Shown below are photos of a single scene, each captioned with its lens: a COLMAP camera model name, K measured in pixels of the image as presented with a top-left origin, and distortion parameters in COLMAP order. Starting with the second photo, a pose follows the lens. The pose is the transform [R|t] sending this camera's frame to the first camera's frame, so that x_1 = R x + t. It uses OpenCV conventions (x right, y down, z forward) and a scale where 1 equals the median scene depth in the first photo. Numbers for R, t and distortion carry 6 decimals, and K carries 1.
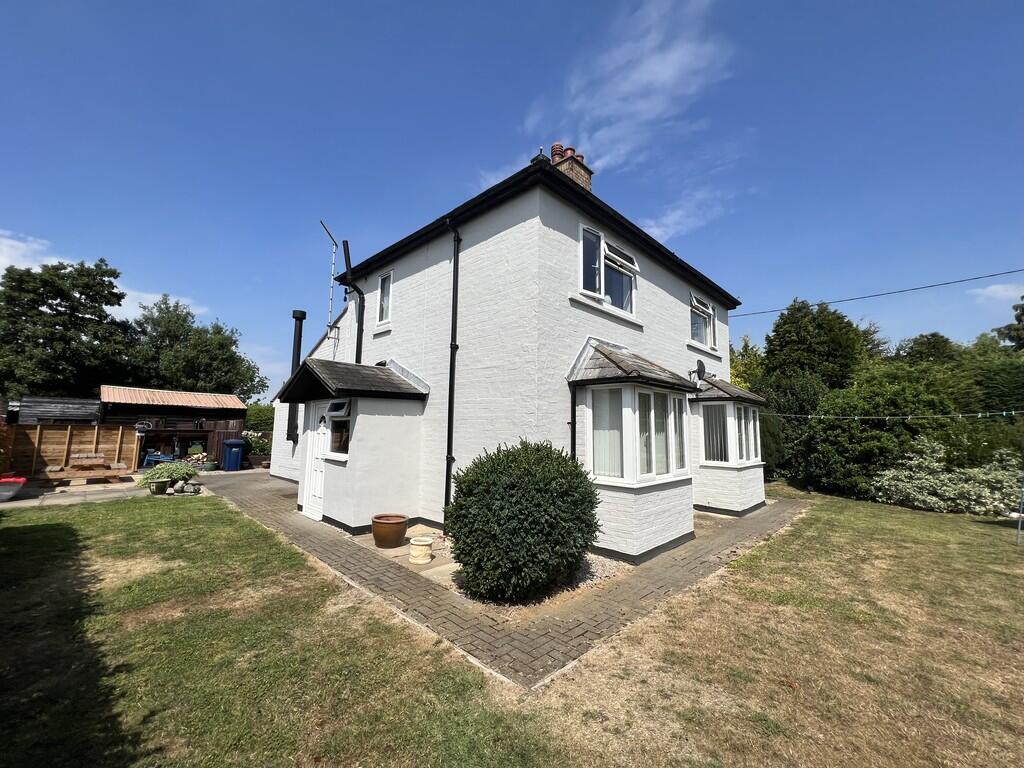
lens RADIAL K [[414.5, 0, 514.3], [0, 414.5, 383.5], [0, 0, 1]] dist [0.017741, 0.000324]
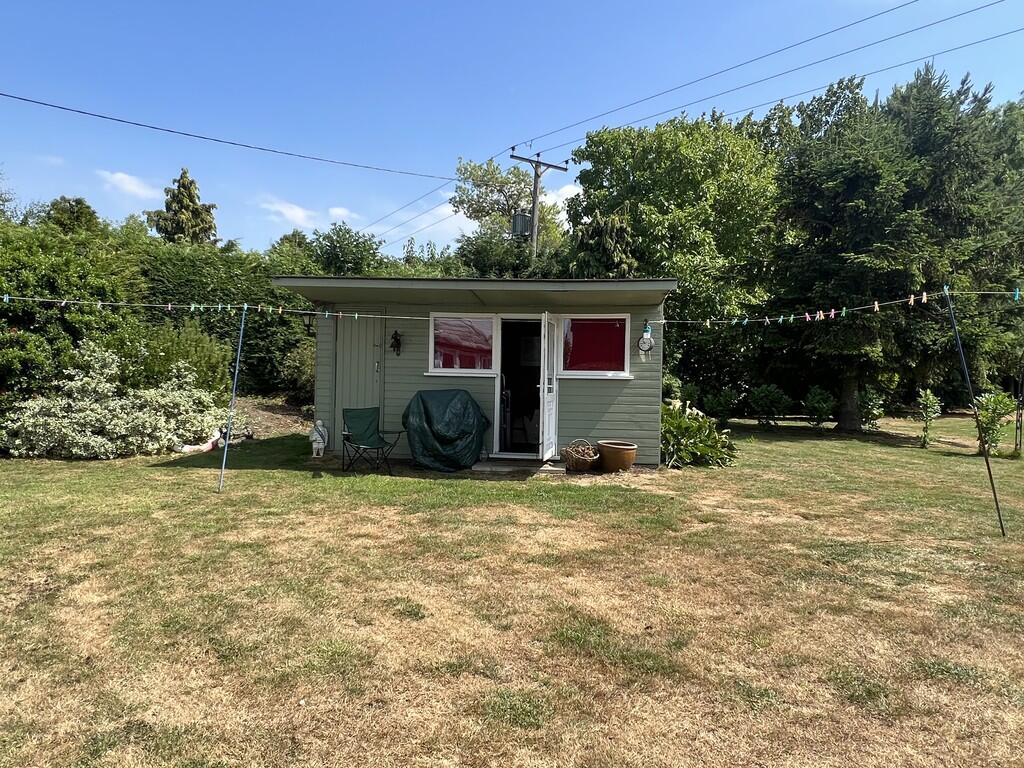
lens RADIAL K [[629.1, 0, 511.8], [0, 629.1, 385.1], [0, 0, 1]] dist [-0.009618, -0.002386]
pose [[0.129238, -0.028331, 0.991209, 0.151807], [-0.145363, 0.988252, 0.047199, 0.059401], [-0.980901, -0.150185, 0.123602, 0.293753]]
